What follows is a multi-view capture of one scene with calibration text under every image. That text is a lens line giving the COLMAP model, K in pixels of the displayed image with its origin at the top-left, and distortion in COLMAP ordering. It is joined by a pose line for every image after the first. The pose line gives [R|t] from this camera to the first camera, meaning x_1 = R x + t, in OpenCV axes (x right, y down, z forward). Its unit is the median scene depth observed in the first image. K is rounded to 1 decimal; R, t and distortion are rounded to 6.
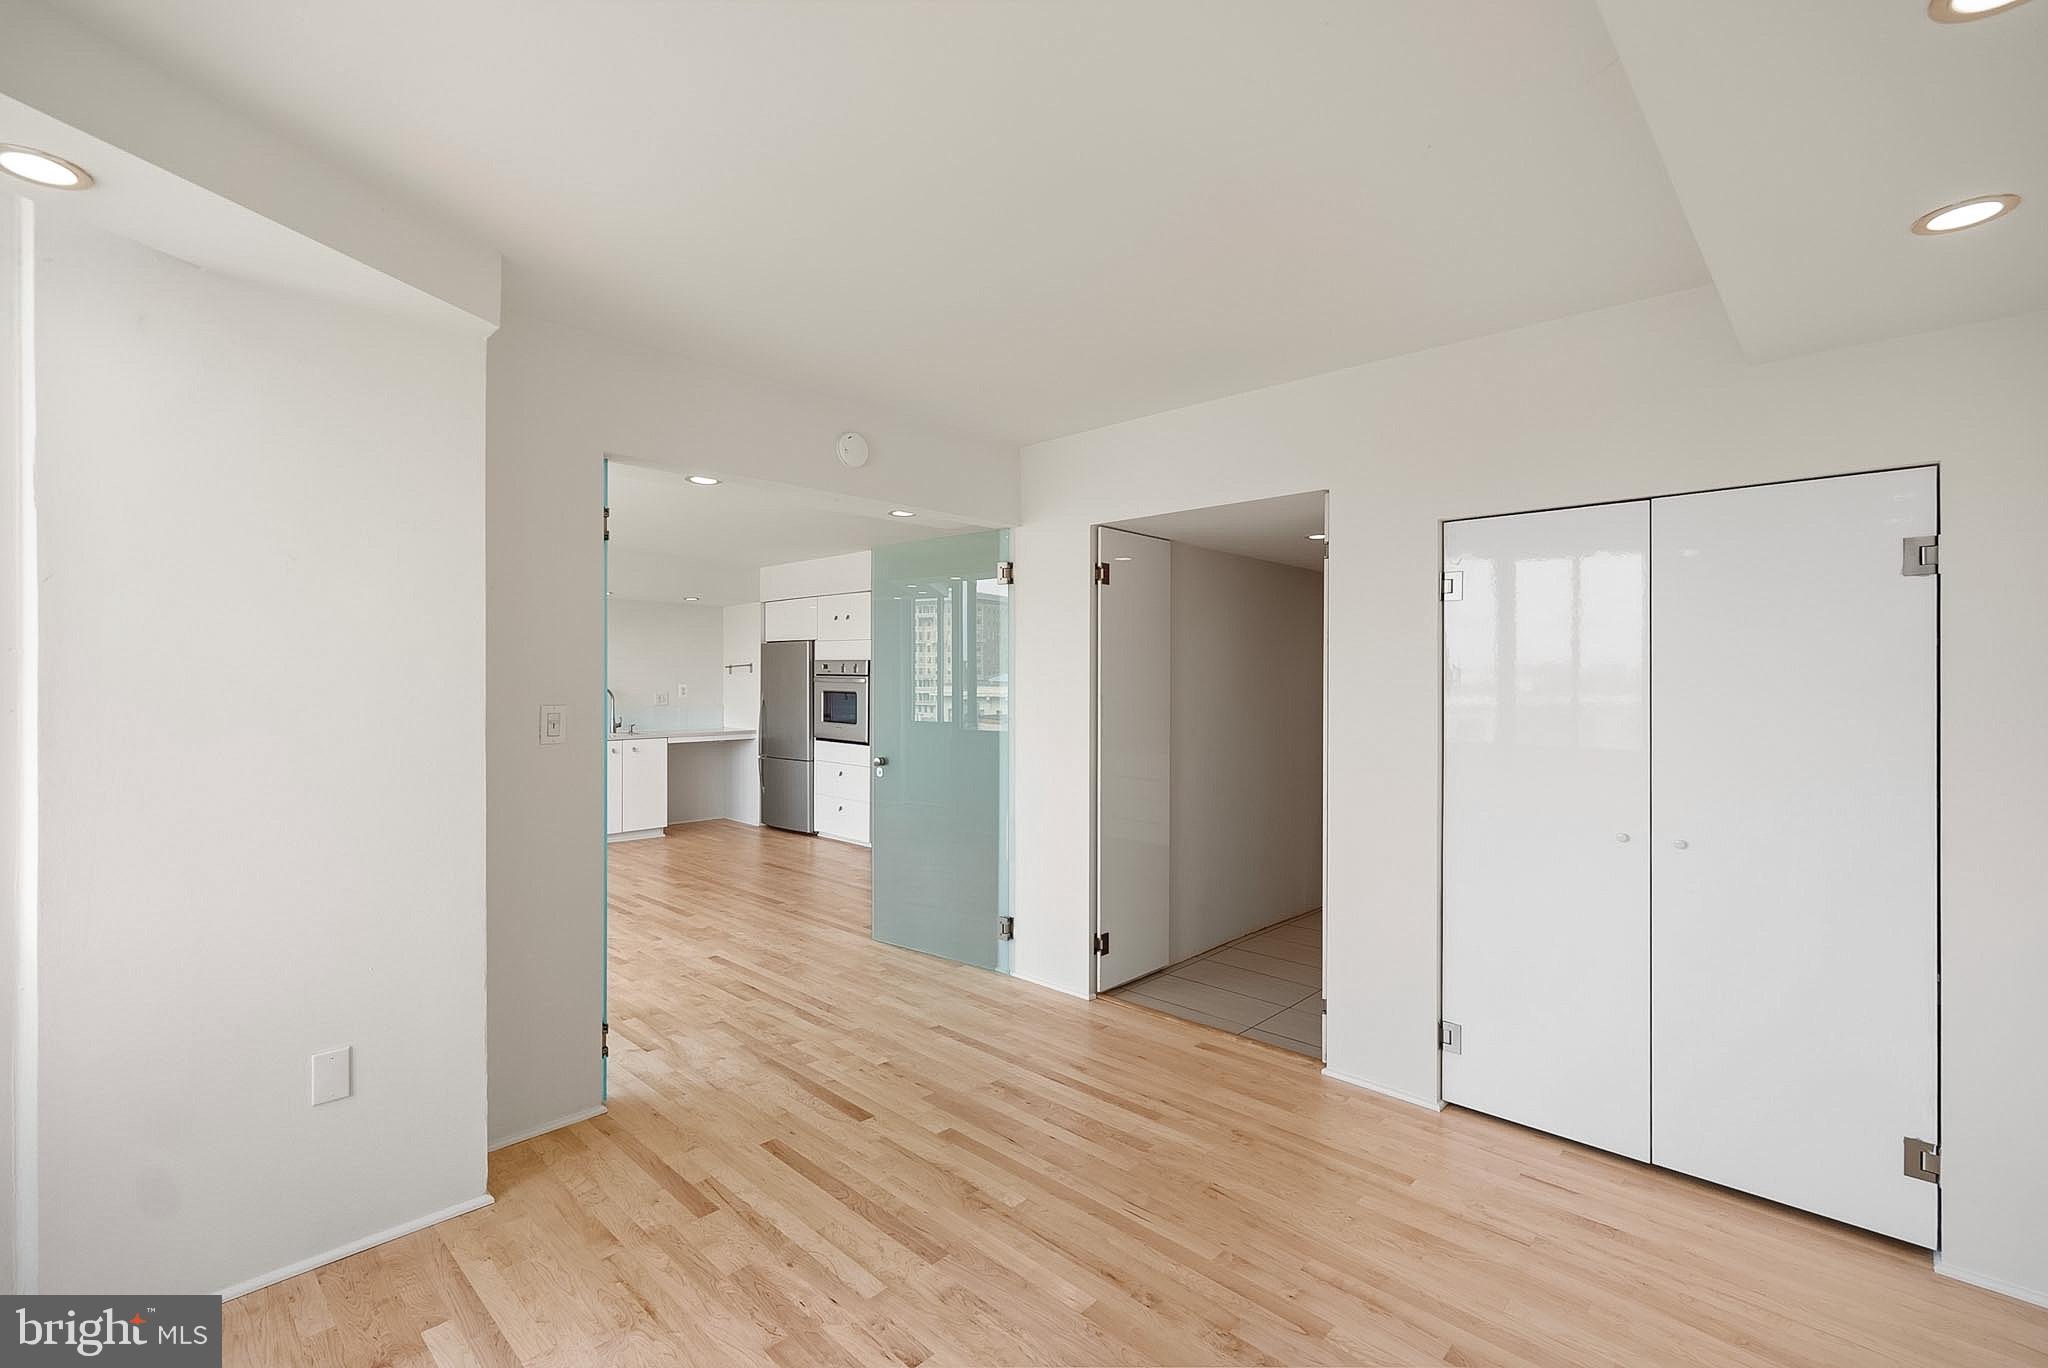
lens RADIAL K [[912.3, 0, 1016.9], [0, 912.3, 662.4], [0, 0, 1]] dist [0.001144, 0.001018]
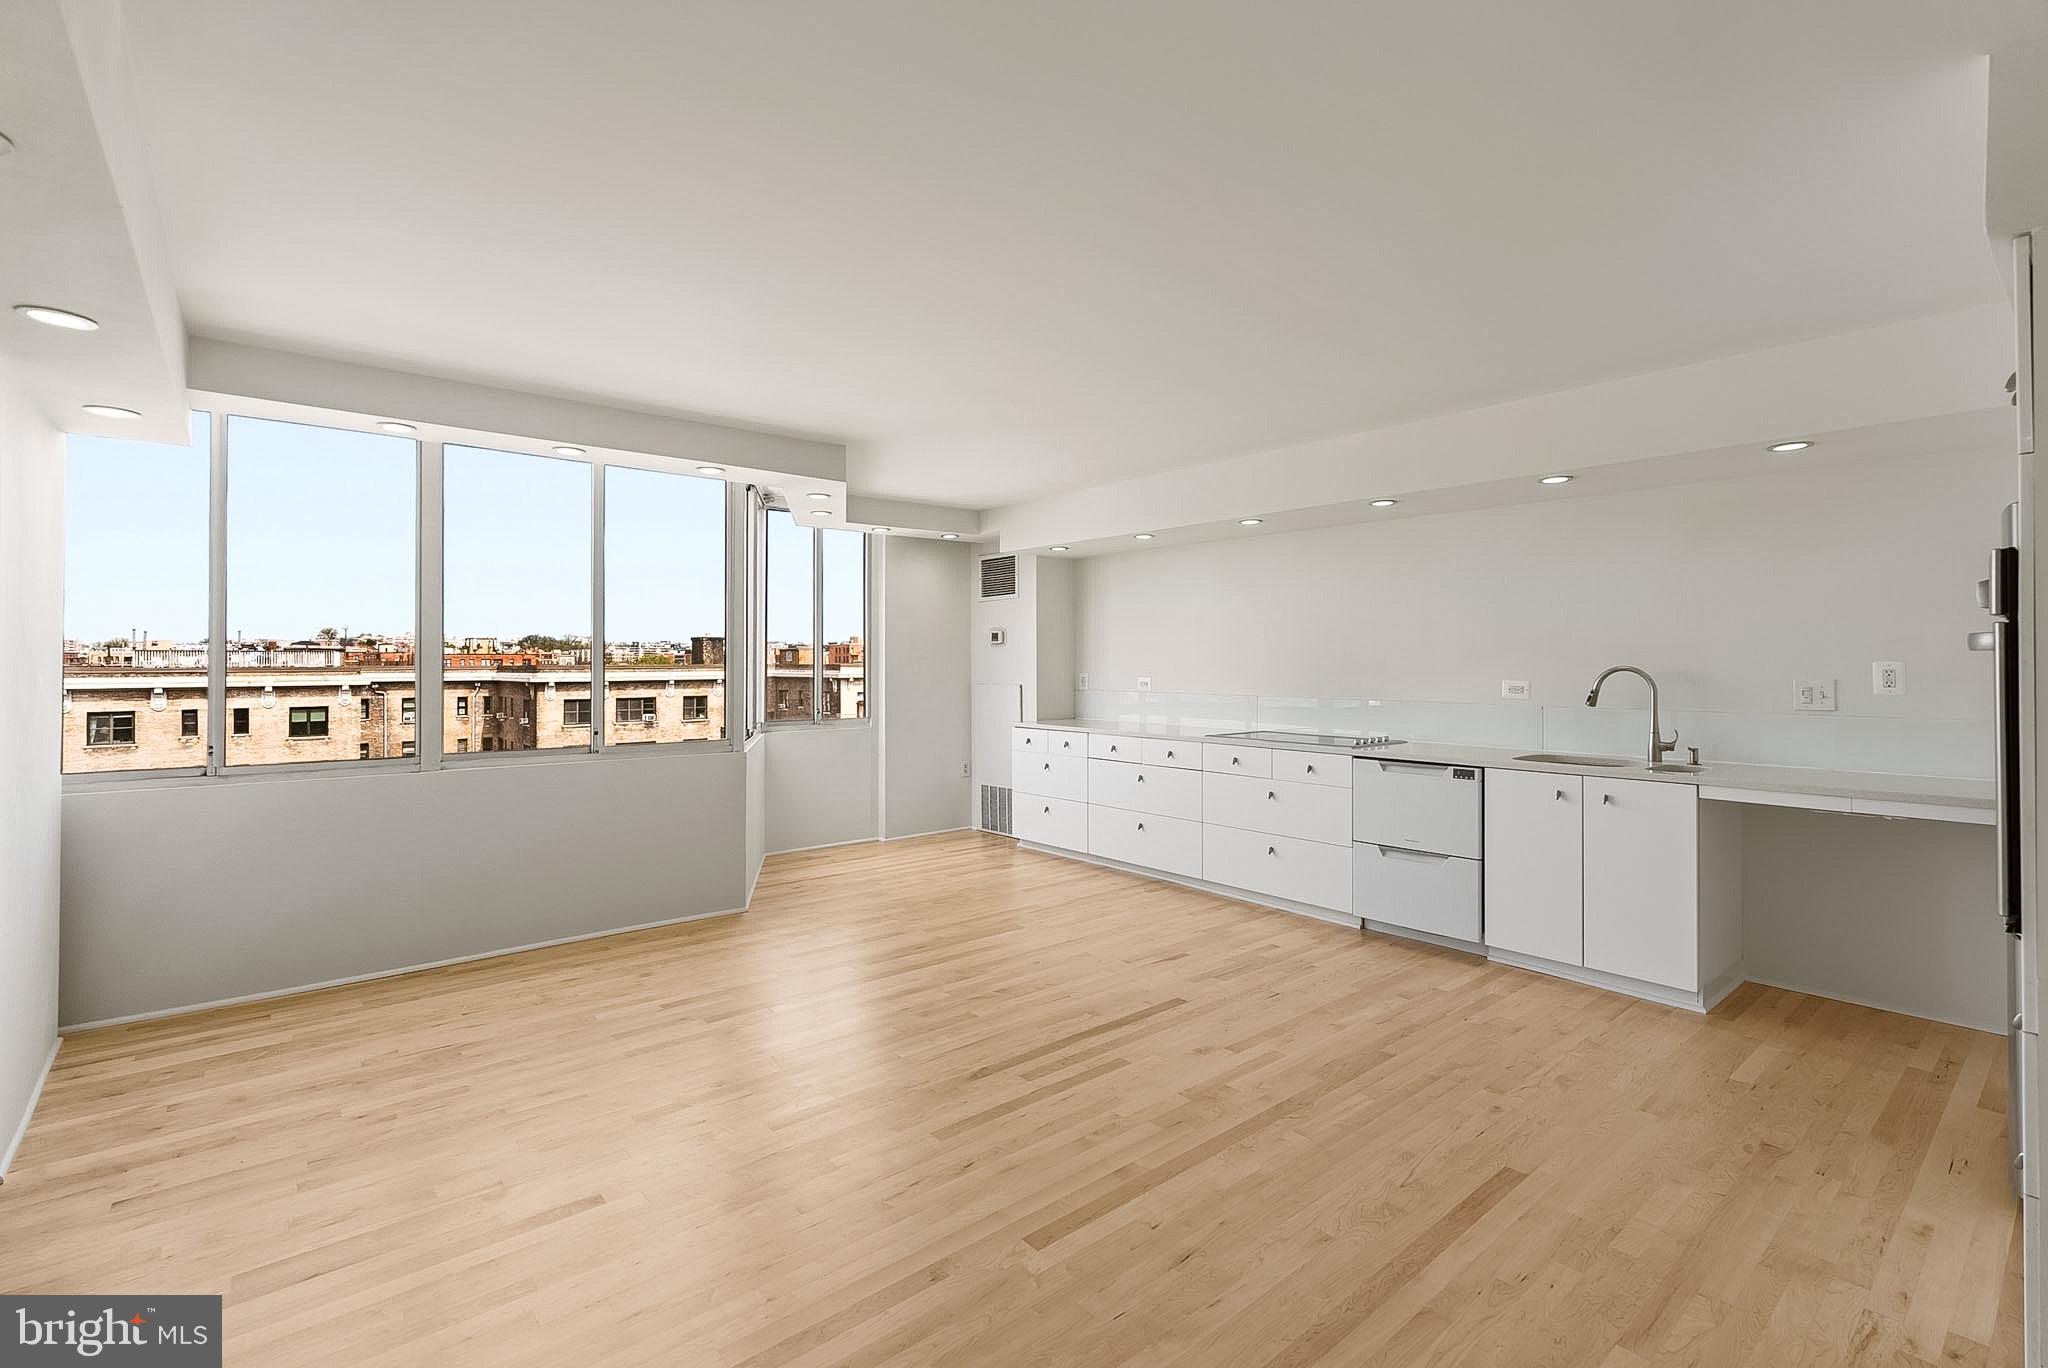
lens RADIAL K [[912.3, 0, 1012.5], [0, 912.3, 676.1], [0, 0, 1]] dist [0.001144, 0.001018]
pose [[-0.104434, 0.015035, -0.994418, 0.078734], [0.016529, 0.999774, 0.013380, 0.021254], [0.994395, -0.015039, -0.104658, 0.750795]]
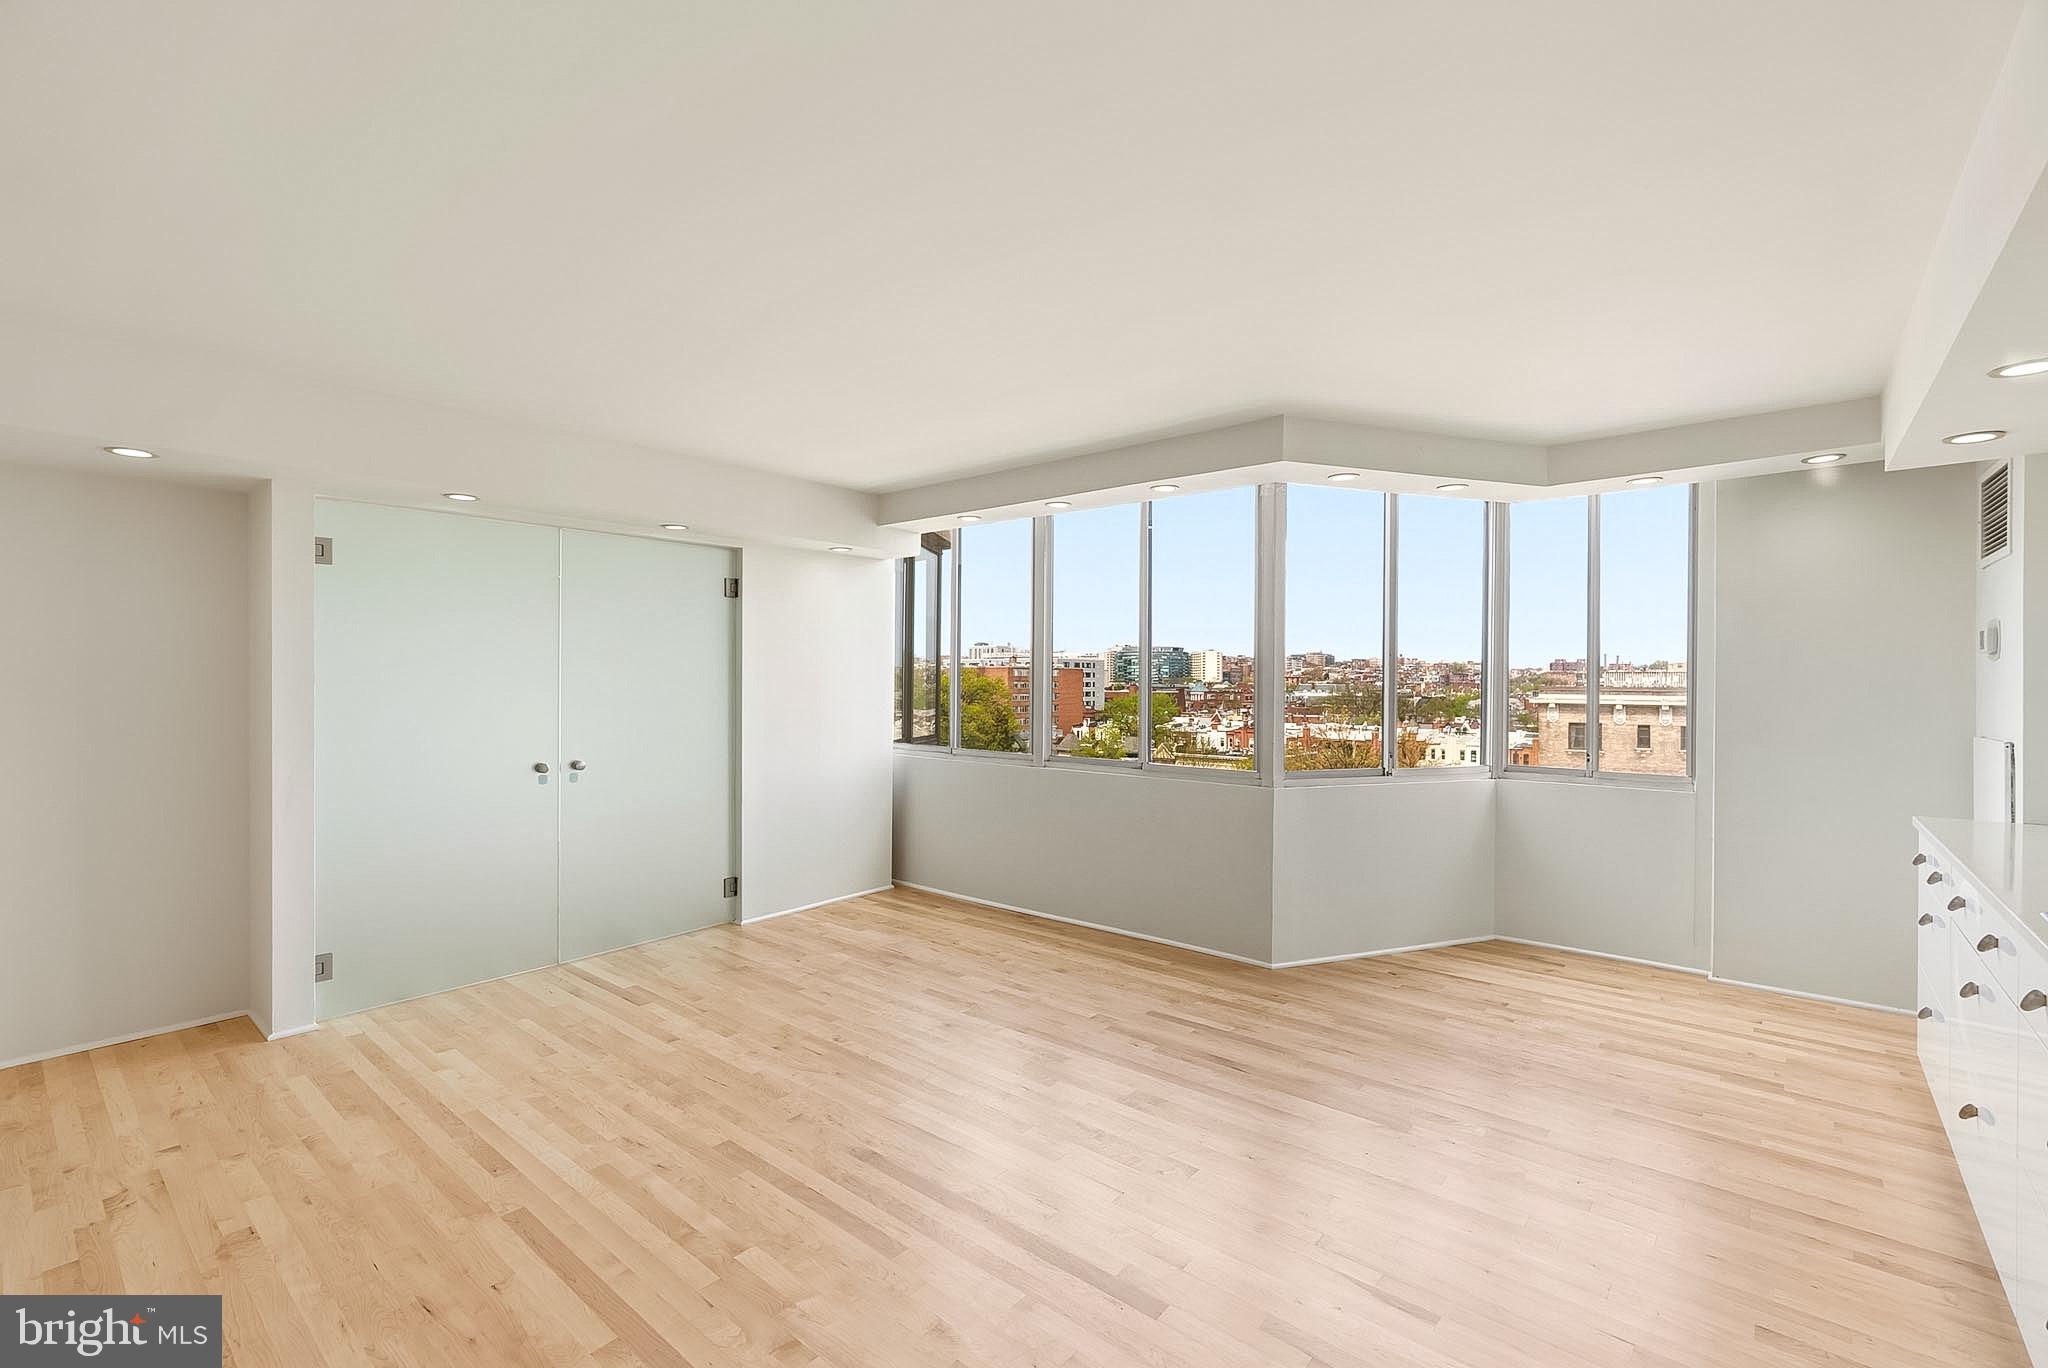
lens RADIAL K [[912.3, 0, 1014.8], [0, 912.3, 686.4], [0, 0, 1]] dist [0.001144, 0.001018]
pose [[-0.996970, -0.005966, -0.077556, -0.326672], [-0.005448, 0.999961, -0.006893, 0.022652], [0.077594, -0.006450, -0.996964, 1.036729]]
